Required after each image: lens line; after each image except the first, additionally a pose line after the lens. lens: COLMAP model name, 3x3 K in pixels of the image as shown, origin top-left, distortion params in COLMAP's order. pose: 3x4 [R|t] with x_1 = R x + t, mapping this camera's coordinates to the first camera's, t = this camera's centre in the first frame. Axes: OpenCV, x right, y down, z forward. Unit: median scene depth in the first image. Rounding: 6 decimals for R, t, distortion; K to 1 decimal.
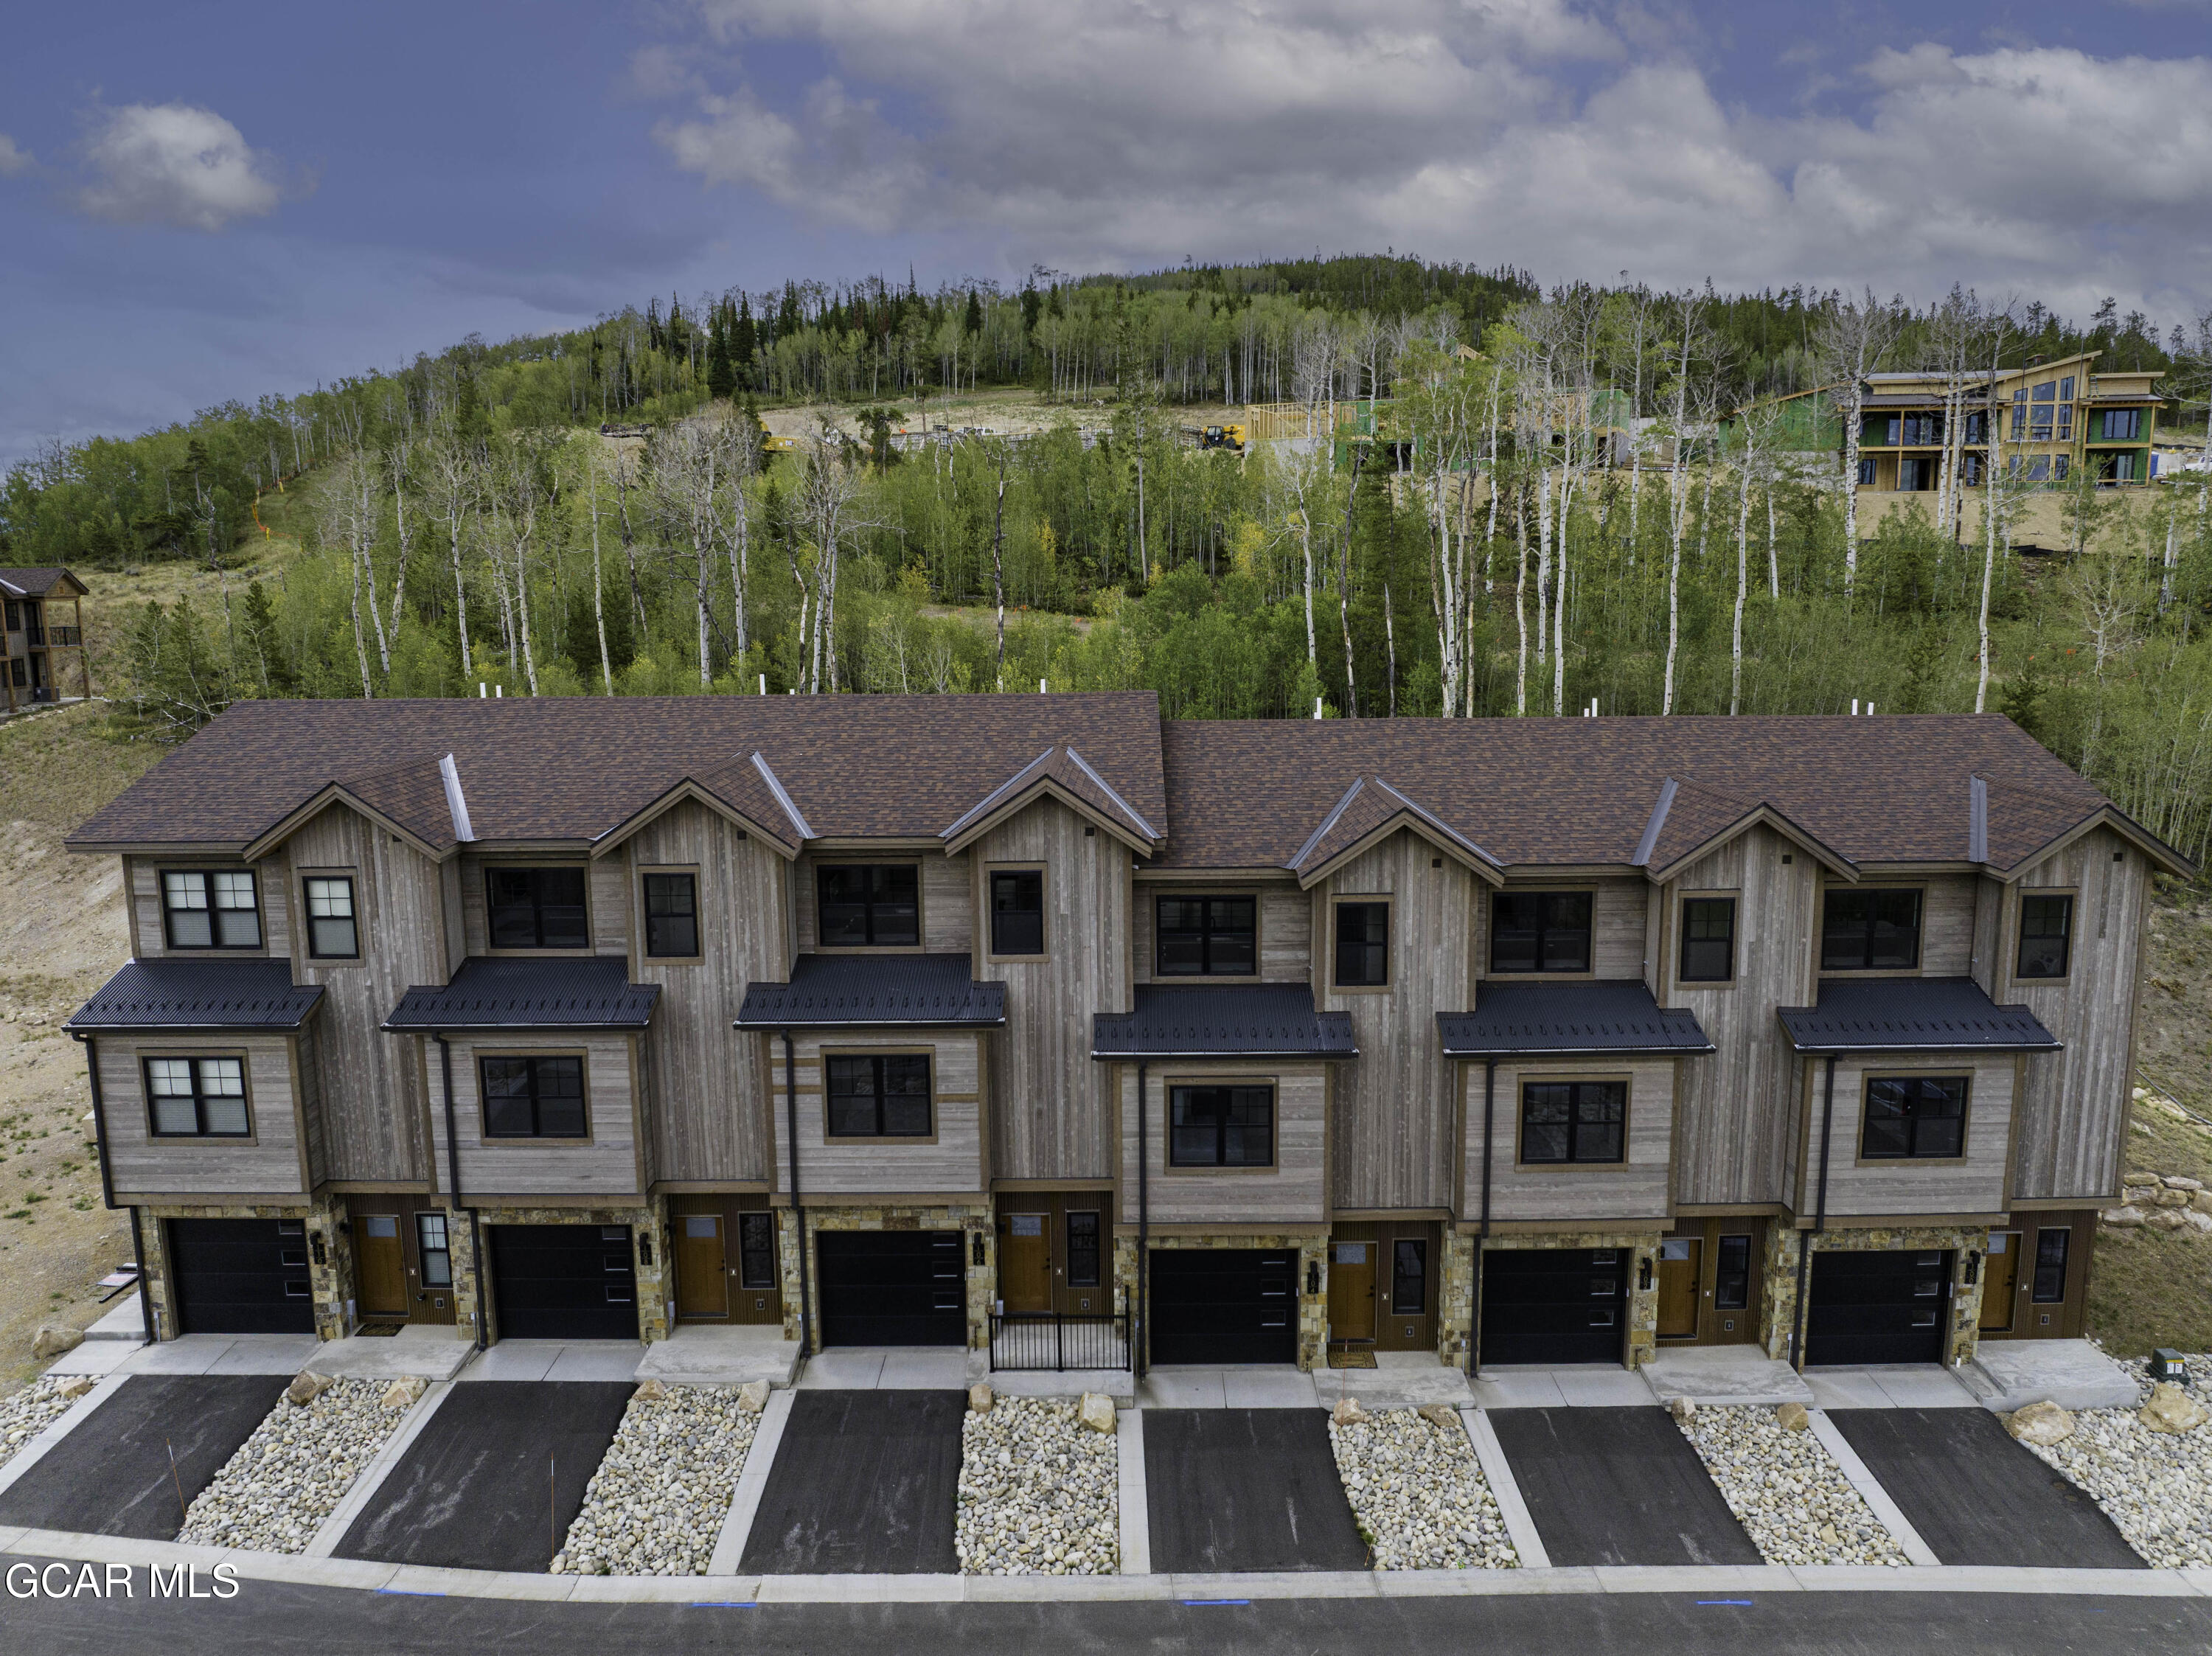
lens RADIAL K [[1545.2, 0, 1110.2], [0, 1545.2, 825.7], [0, 0, 1]] dist [-0.033031, -0.004176]
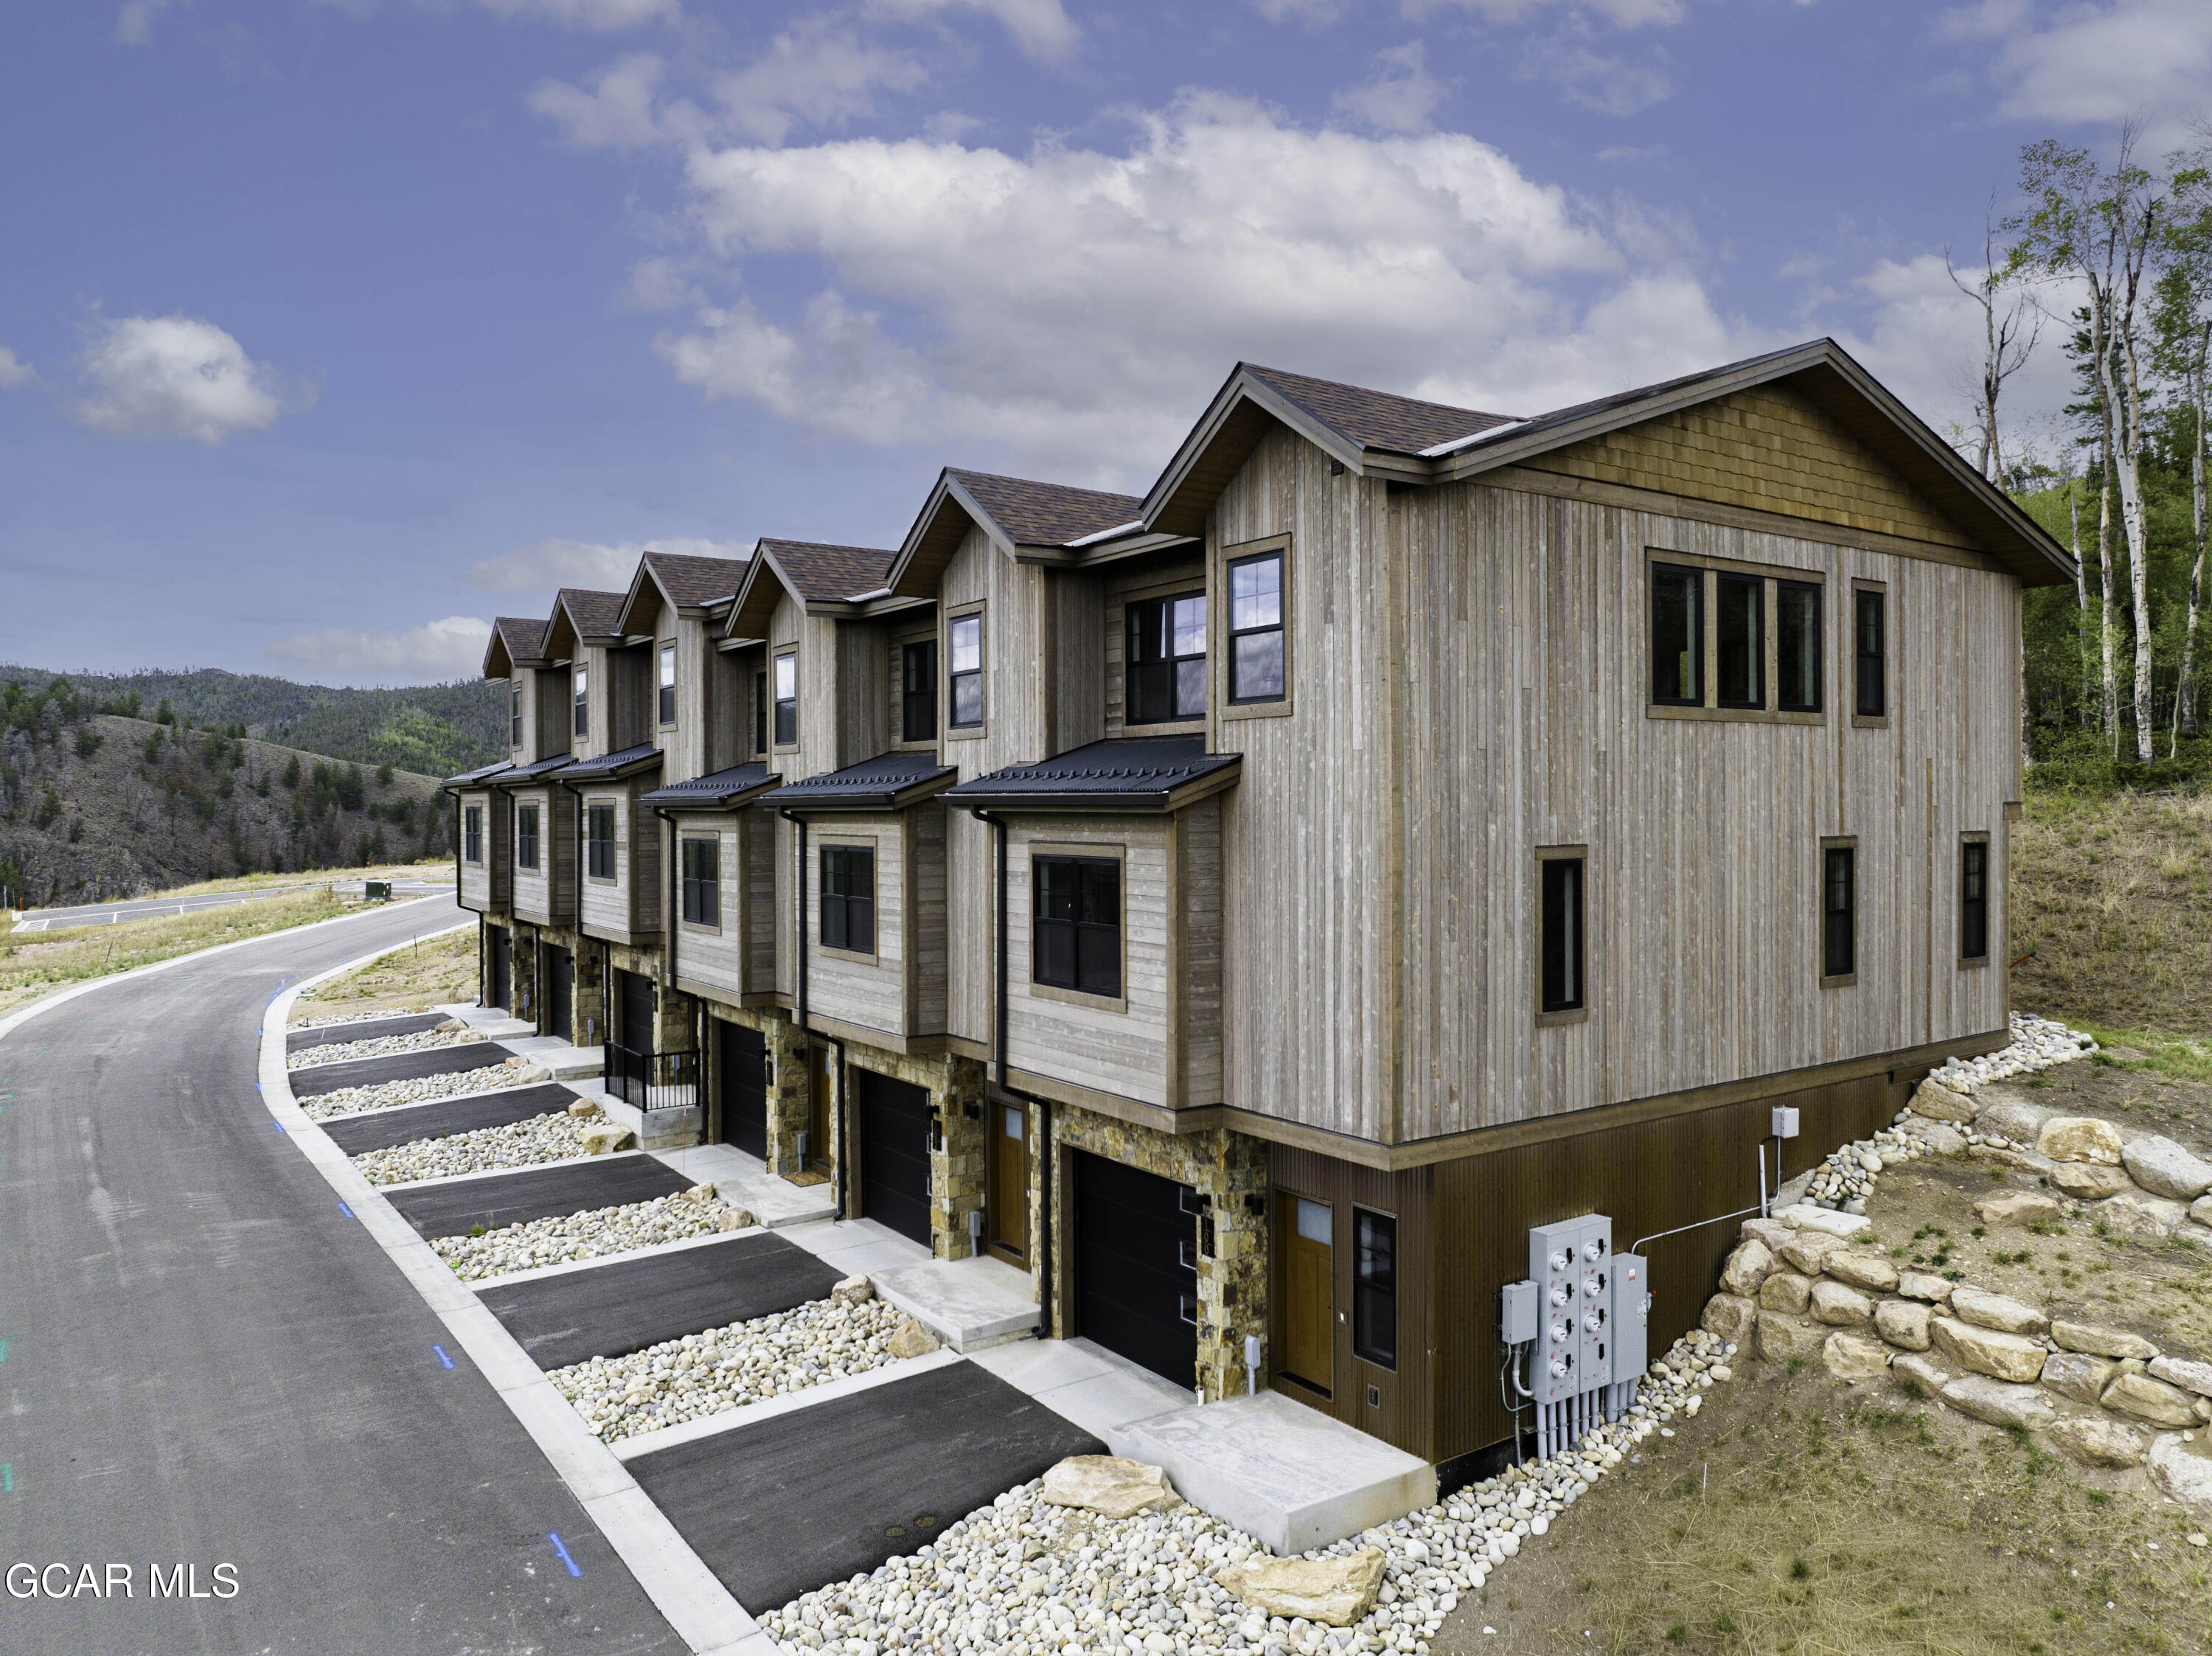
lens RADIAL K [[1545.2, 0, 1104.2], [0, 1545.2, 829.6], [0, 0, 1]] dist [-0.033031, -0.004176]
pose [[0.562996, 0.020292, -0.826210, 1.042419], [-0.130727, 0.989300, -0.064783, 0.188623], [0.816055, 0.144480, 0.559625, 0.632612]]
